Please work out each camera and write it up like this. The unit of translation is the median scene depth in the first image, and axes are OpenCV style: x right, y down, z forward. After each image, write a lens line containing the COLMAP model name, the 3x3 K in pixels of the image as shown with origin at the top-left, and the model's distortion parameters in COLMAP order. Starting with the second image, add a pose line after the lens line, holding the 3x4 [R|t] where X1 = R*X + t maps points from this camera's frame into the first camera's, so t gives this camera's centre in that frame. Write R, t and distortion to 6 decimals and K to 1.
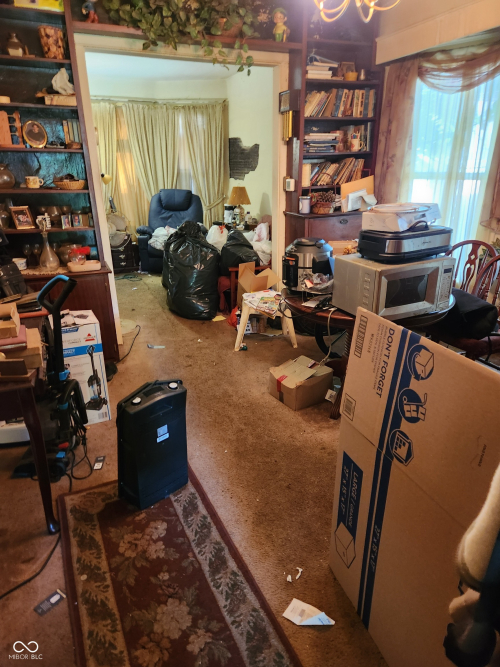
lens RADIAL K [[445.1, 0, 253.9], [0, 445.1, 332.9], [0, 0, 1]] dist [0.035662, -0.011516]
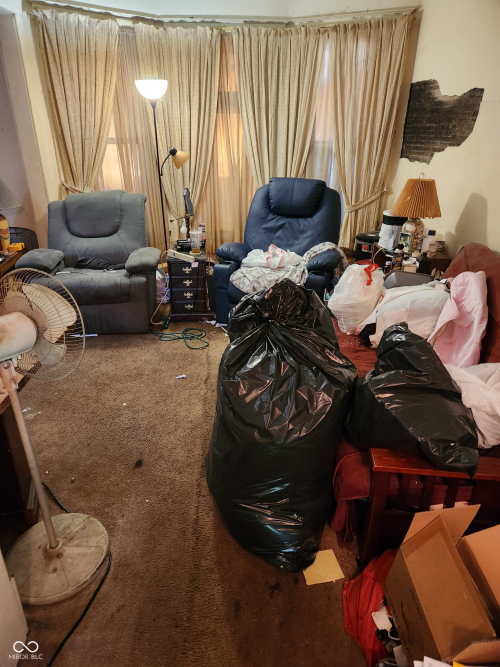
lens RADIAL K [[445.1, 0, 244.5], [0, 445.1, 336.2], [0, 0, 1]] dist [0.035662, -0.011516]
pose [[0.941613, 0.146685, -0.303065, -0.037922], [-0.127833, 0.988462, 0.081249, -0.159344], [0.311486, -0.037764, 0.949500, 0.429534]]
